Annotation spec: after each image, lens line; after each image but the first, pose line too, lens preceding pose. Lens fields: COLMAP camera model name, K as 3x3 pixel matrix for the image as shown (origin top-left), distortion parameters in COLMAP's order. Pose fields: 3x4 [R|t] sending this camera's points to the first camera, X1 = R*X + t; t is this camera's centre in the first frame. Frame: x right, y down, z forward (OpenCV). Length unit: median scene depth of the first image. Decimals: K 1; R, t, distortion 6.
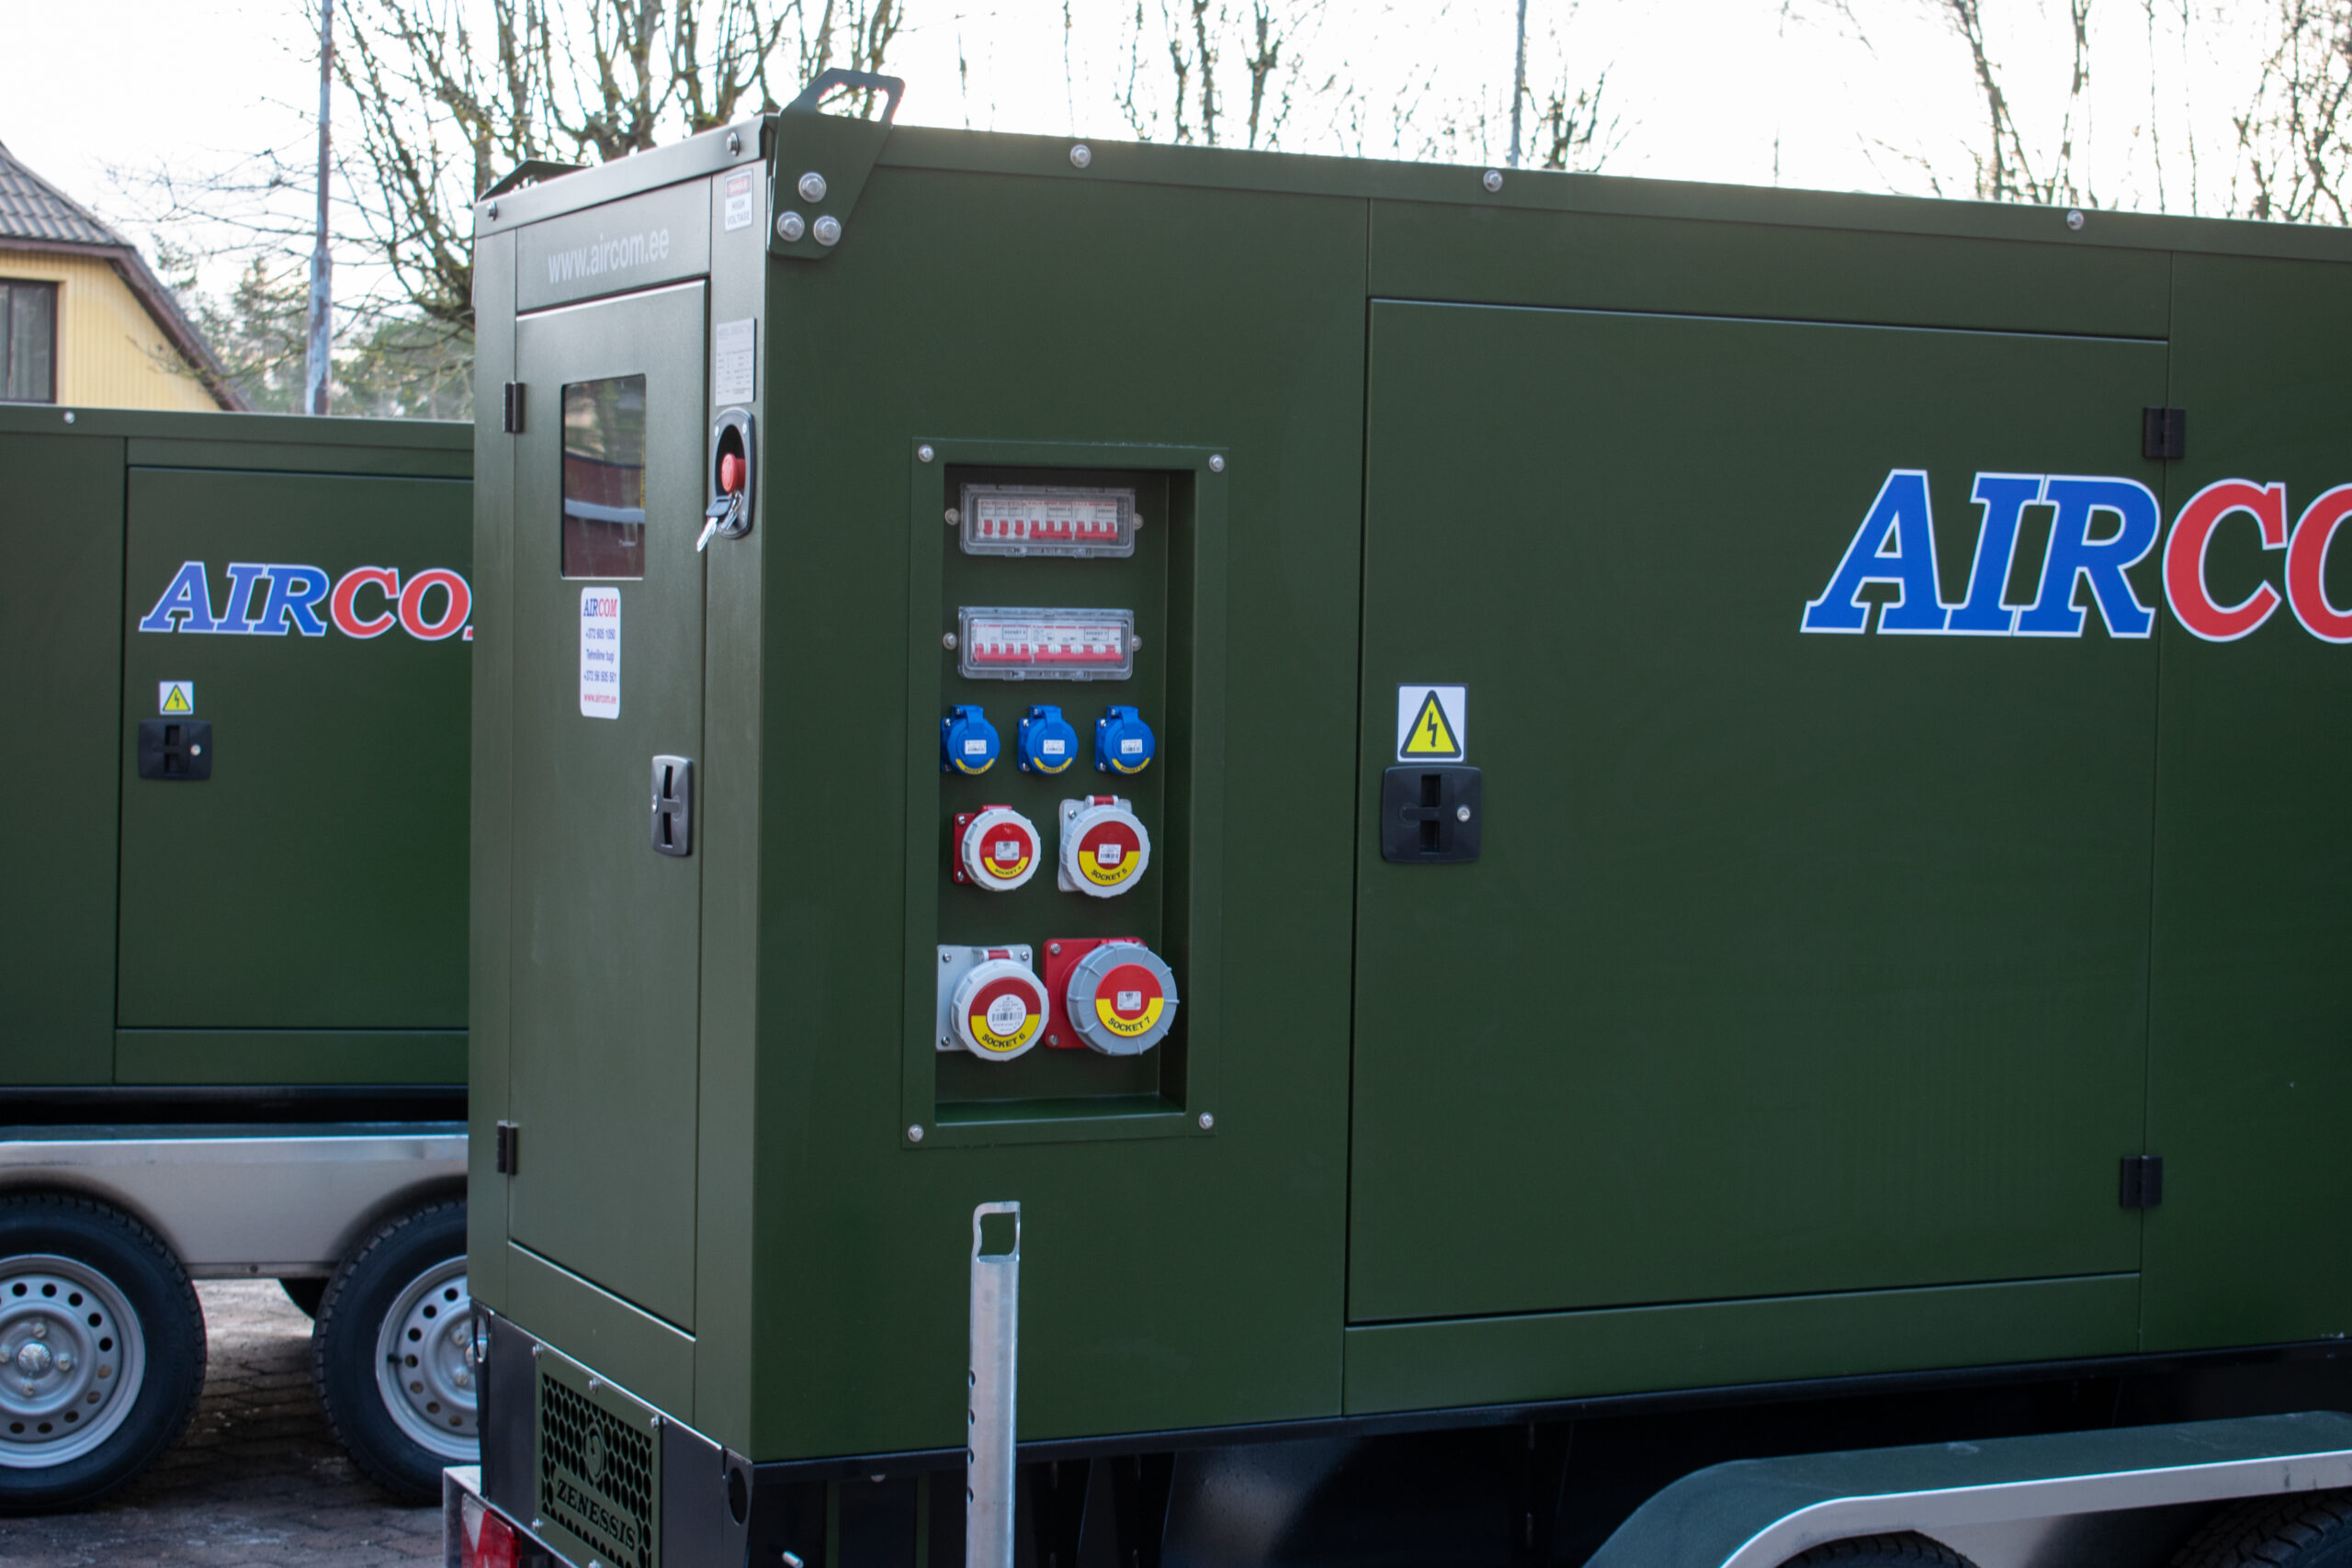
lens RADIAL K [[4171.9, 0, 1176.0], [0, 4171.9, 784.0], [0, 0, 1]] dist [0.004934, 0.073844]
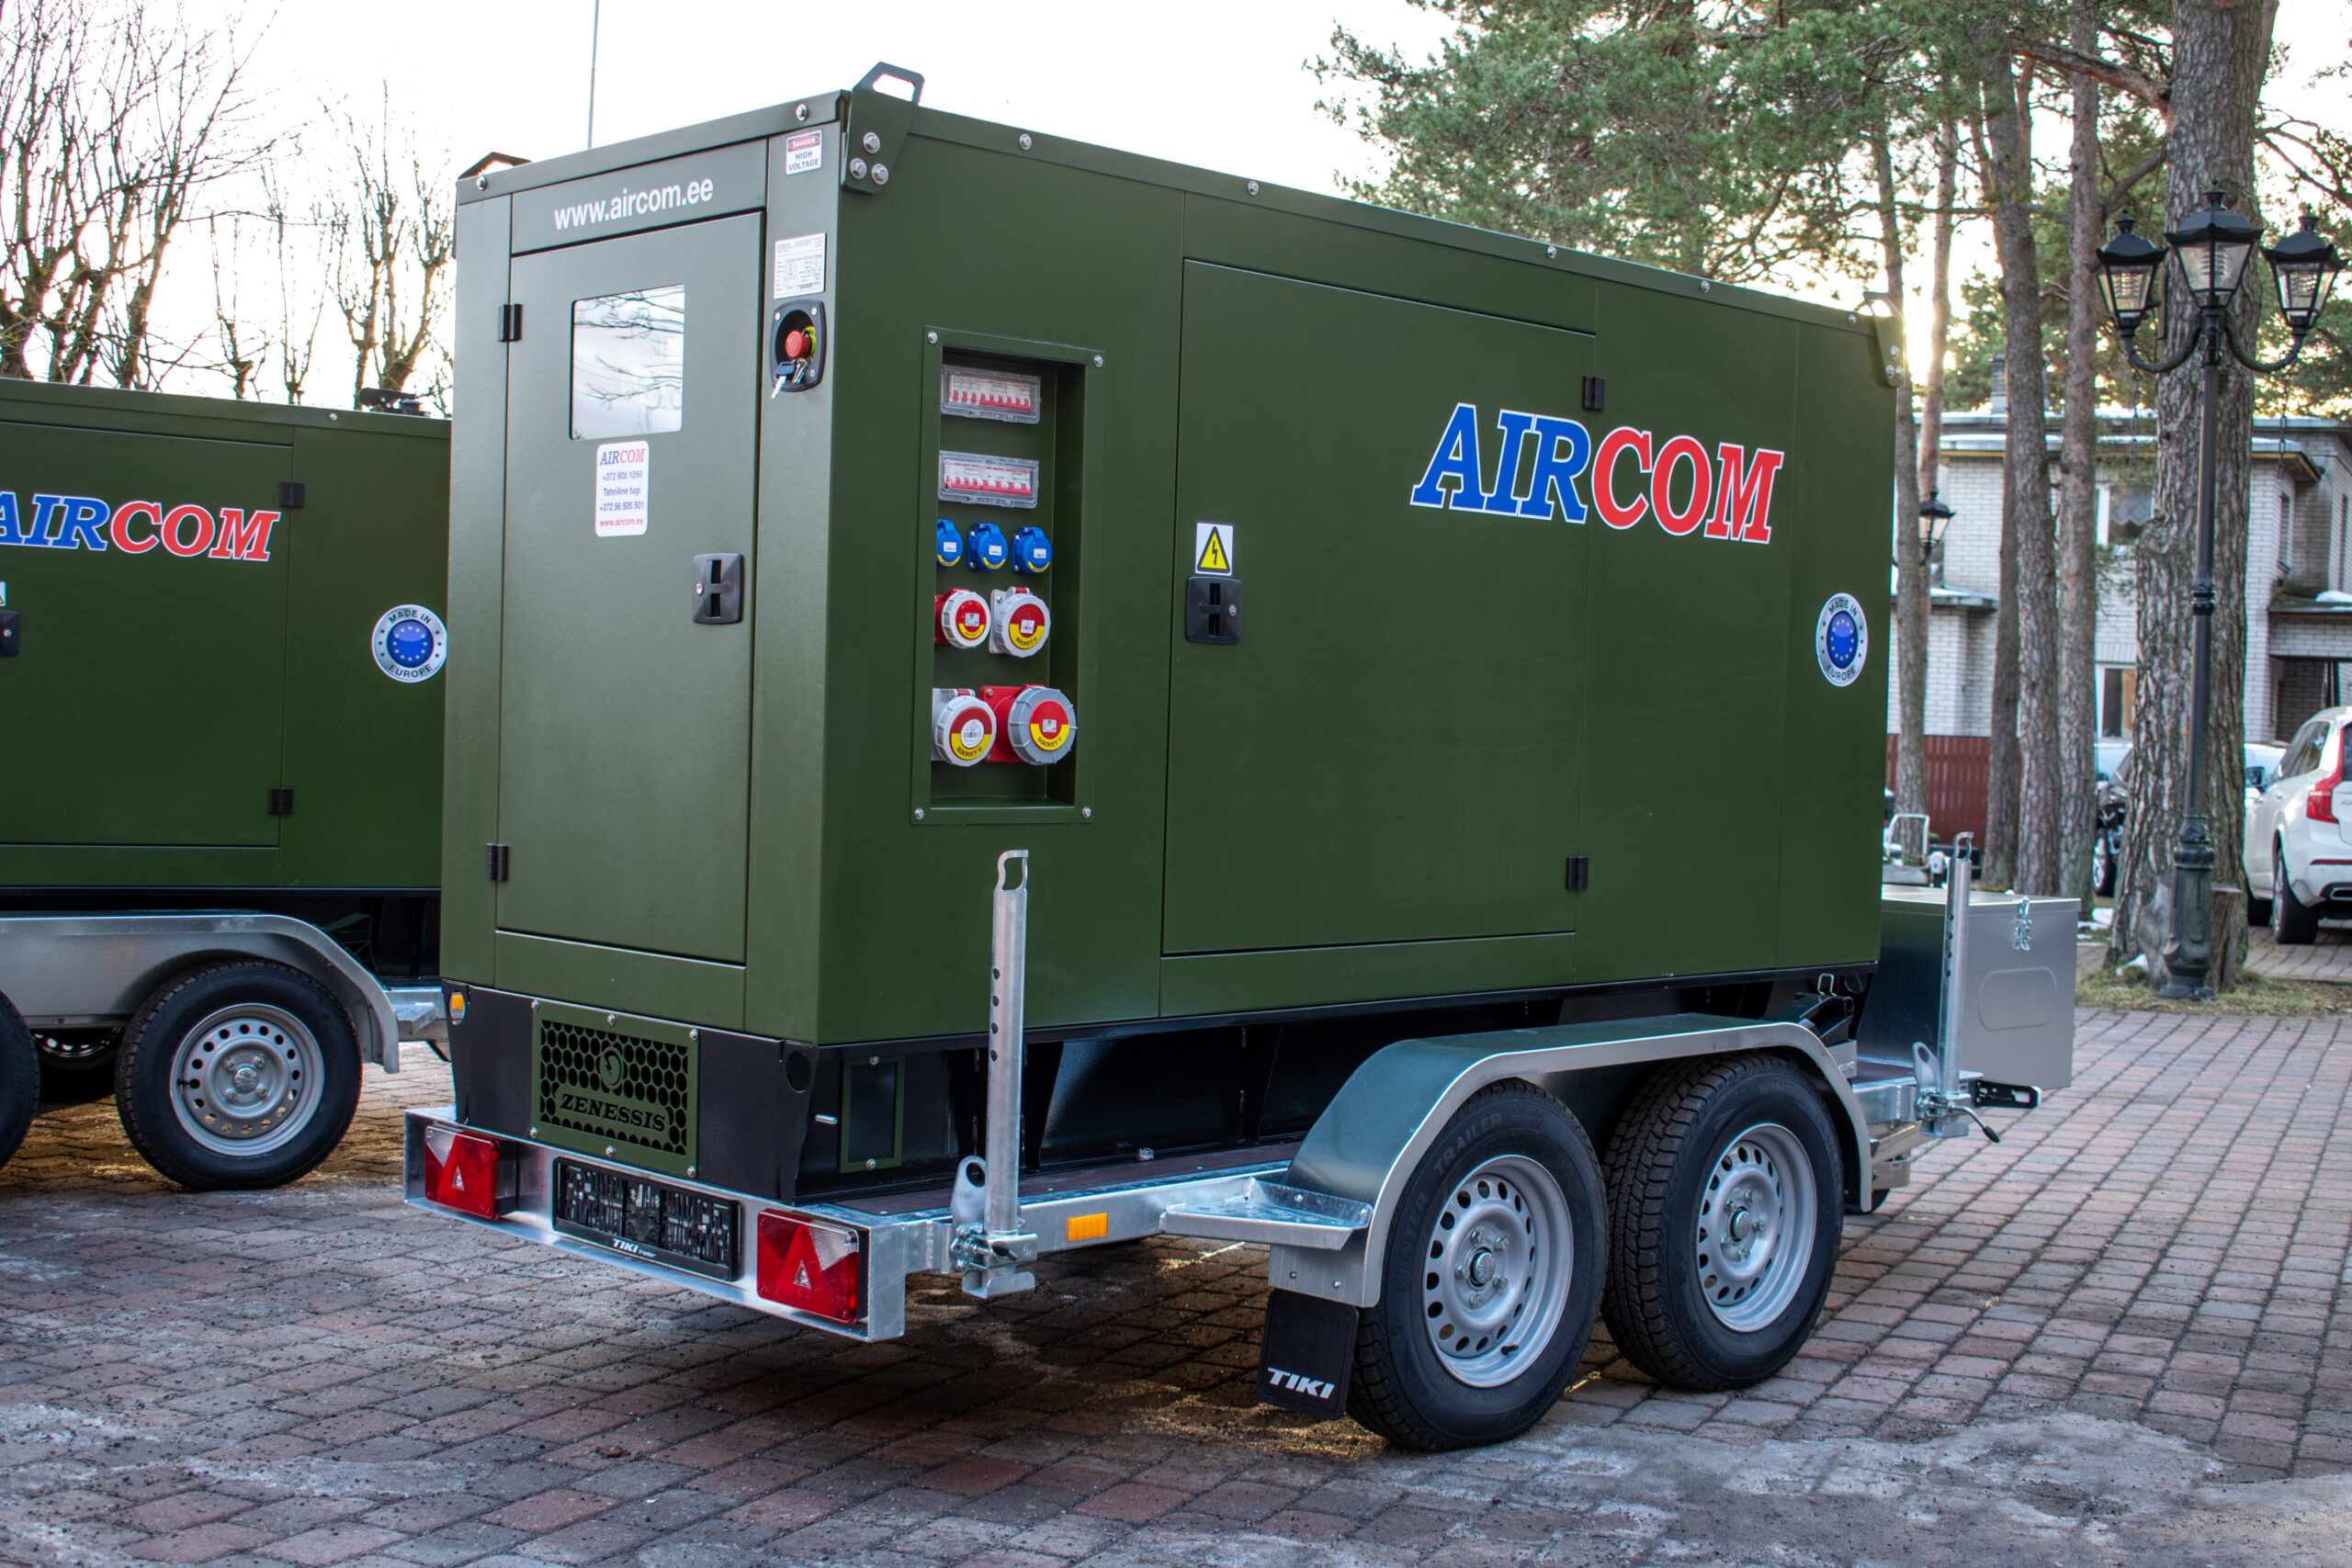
lens RADIAL K [[2839.6, 0, 1176.0], [0, 2839.6, 784.0], [0, 0, 1]] dist [-0.060474, 0.031325]
pose [[0.944378, 0.001389, 0.328859, -0.263587], [0.002114, 0.999945, -0.010294, 0.073883], [-0.328856, 0.010417, 0.944323, 0.049108]]
